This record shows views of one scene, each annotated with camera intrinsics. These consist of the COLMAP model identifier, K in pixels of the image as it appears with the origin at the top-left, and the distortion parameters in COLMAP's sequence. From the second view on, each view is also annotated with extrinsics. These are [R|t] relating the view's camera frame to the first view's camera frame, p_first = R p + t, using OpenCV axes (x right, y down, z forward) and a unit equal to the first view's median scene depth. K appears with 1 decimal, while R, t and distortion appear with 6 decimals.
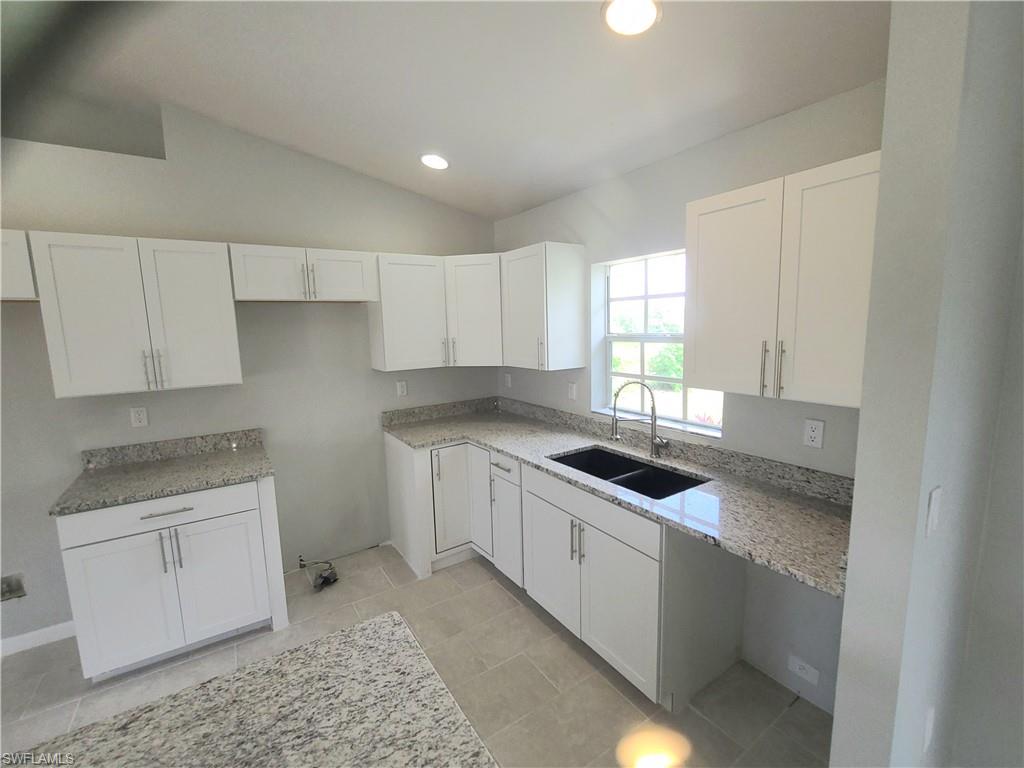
lens RADIAL K [[443.0, 0, 513.1], [0, 443.0, 381.4], [0, 0, 1]] dist [-0.003108, -0.000507]
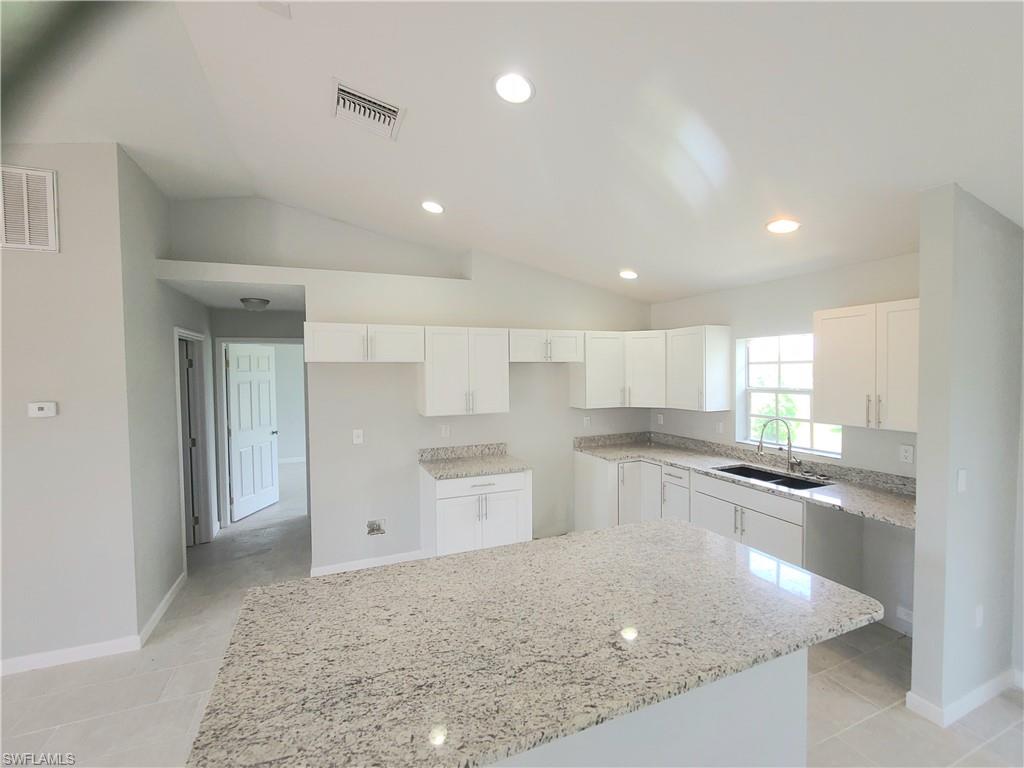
lens RADIAL K [[443.0, 0, 513.1], [0, 443.0, 381.4], [0, 0, 1]] dist [-0.003108, -0.000507]
pose [[0.981904, 0.020942, -0.188218, -0.292592], [-0.040581, 0.994048, -0.101104, 0.054418], [0.184980, 0.106912, 0.976909, -0.592361]]
